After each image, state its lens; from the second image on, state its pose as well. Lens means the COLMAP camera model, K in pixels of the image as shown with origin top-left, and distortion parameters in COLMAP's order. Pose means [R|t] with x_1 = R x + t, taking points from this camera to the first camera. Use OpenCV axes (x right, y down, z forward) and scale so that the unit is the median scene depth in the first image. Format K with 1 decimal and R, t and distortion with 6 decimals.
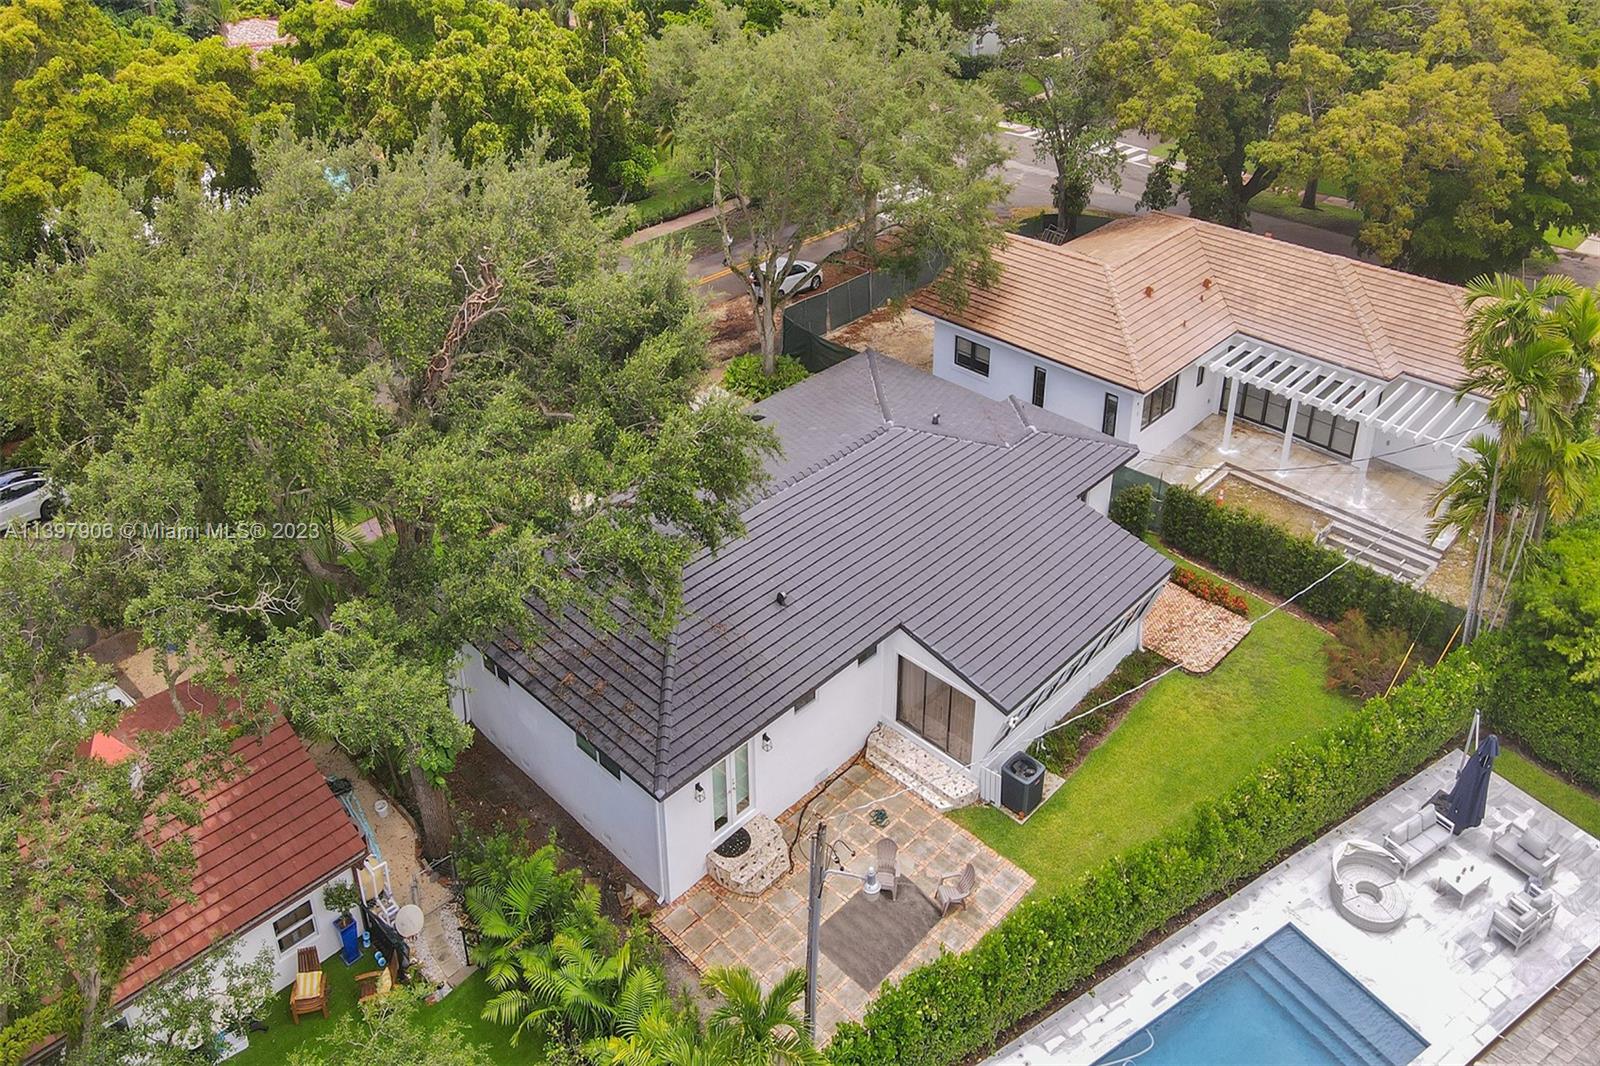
lens RADIAL K [[1106.5, 0, 800.0], [0, 1106.5, 533.0], [0, 0, 1]] dist [-0.000400, -0.000636]
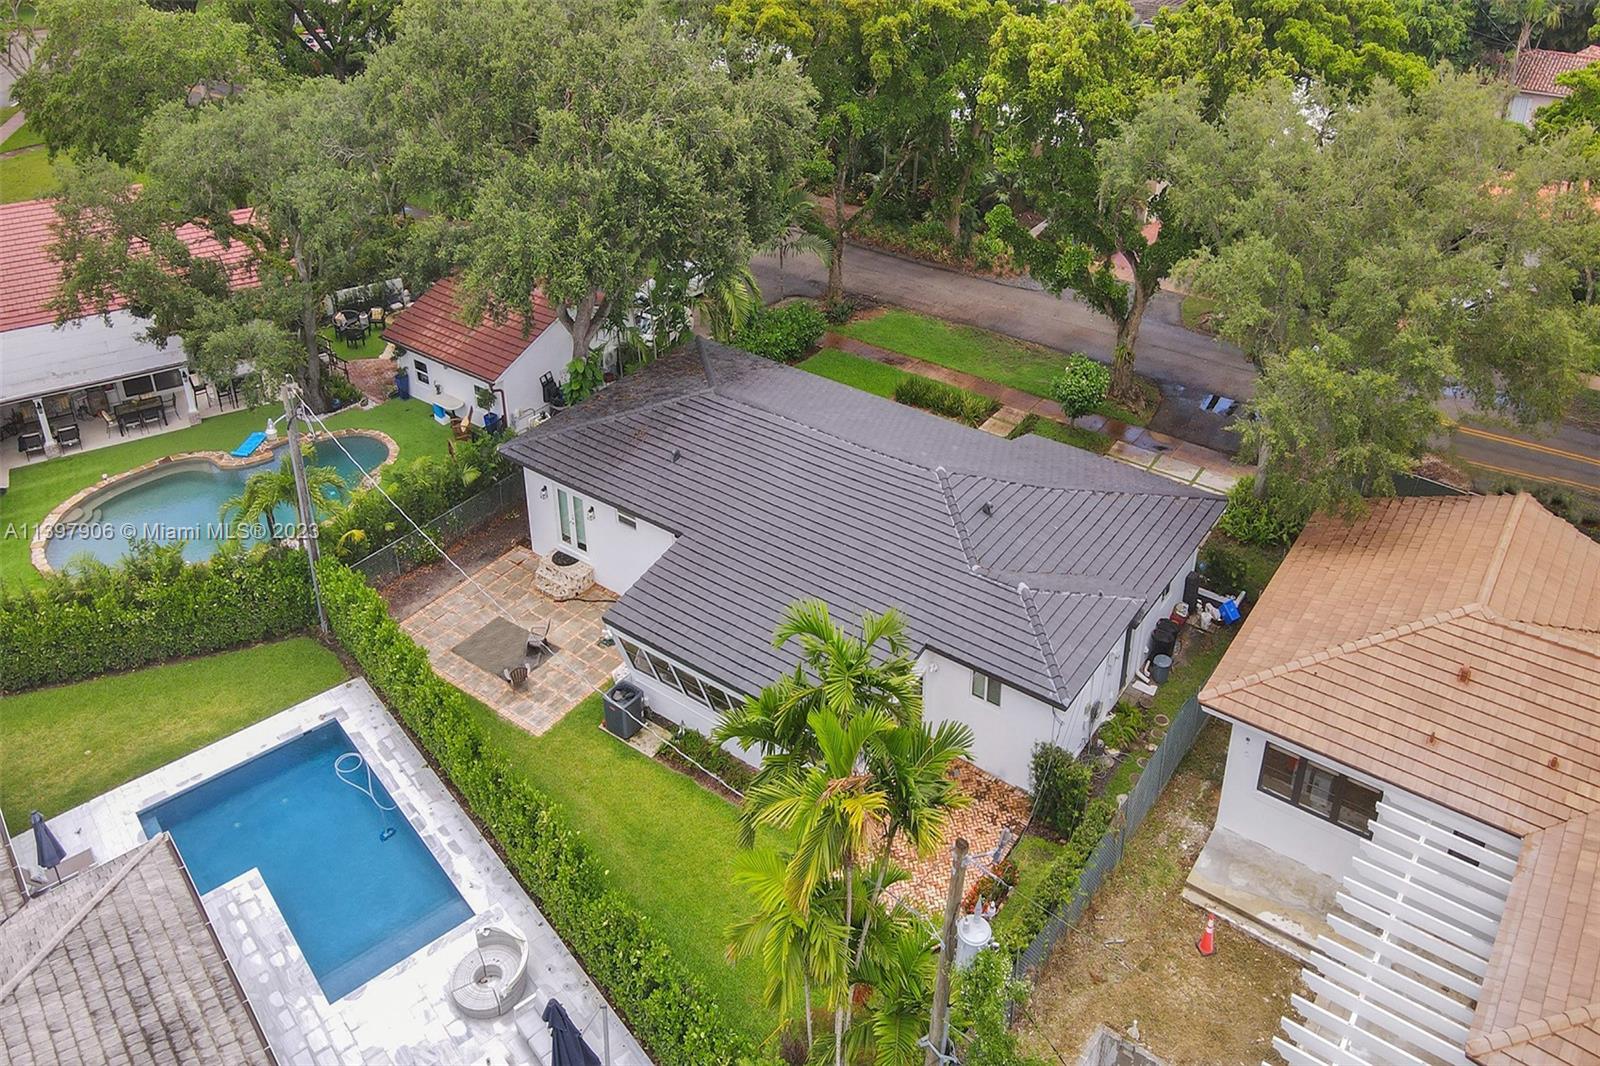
lens RADIAL K [[1106.5, 0, 800.0], [0, 1106.5, 533.0], [0, 0, 1]] dist [-0.000400, -0.000636]
pose [[0.137064, 0.583626, -0.800371, 1.005741], [-0.566404, 0.709051, 0.420039, -0.458685], [0.812650, 0.395761, 0.427754, 0.609247]]
